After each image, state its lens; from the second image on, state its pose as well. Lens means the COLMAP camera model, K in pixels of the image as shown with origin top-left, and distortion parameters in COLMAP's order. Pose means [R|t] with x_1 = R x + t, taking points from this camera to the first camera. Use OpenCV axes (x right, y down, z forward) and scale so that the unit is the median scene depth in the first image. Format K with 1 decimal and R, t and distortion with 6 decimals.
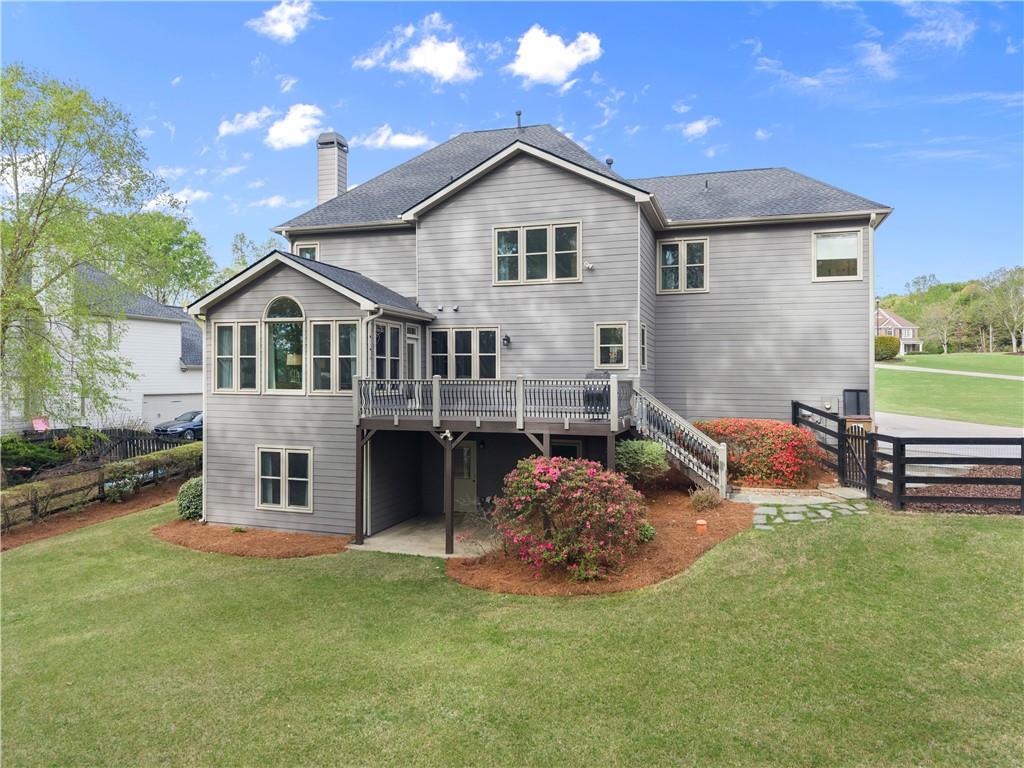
lens RADIAL K [[700.9, 0, 522.8], [0, 700.9, 384.4], [0, 0, 1]] dist [0.003554, -0.003864]
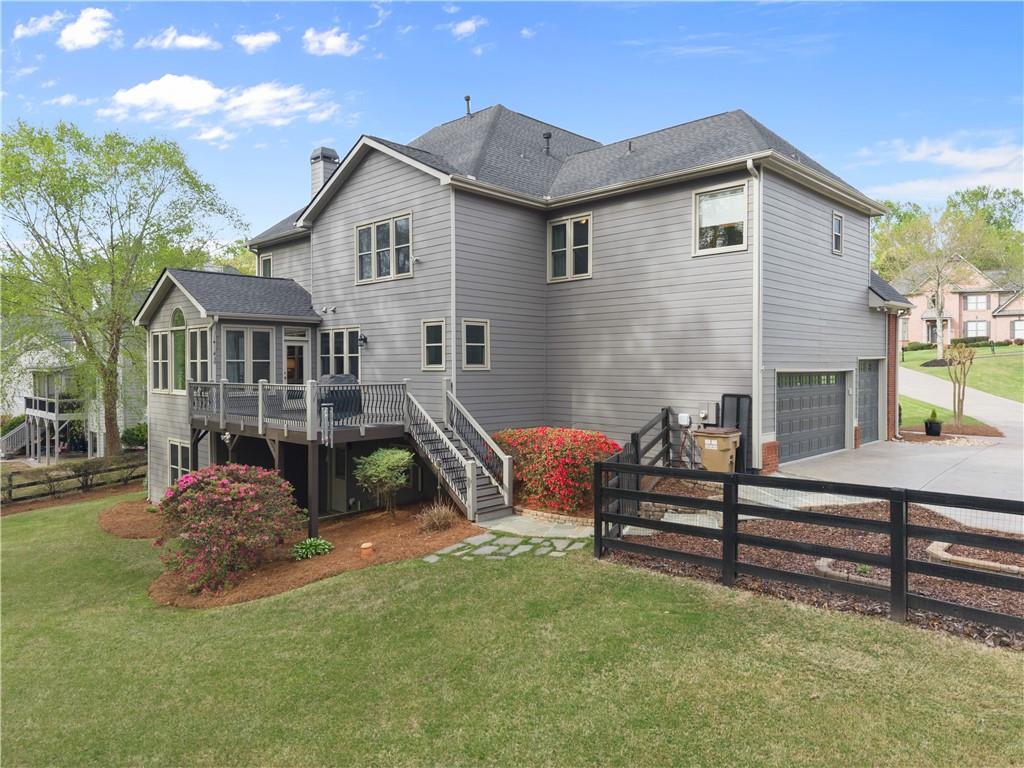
lens RADIAL K [[700.9, 0, 515.0], [0, 700.9, 389.8], [0, 0, 1]] dist [0.003554, -0.003864]
pose [[0.900946, 0.007084, -0.433874, 0.581744], [0.003086, 0.999737, 0.022731, -0.015473], [0.433921, -0.021818, 0.900687, 0.201056]]
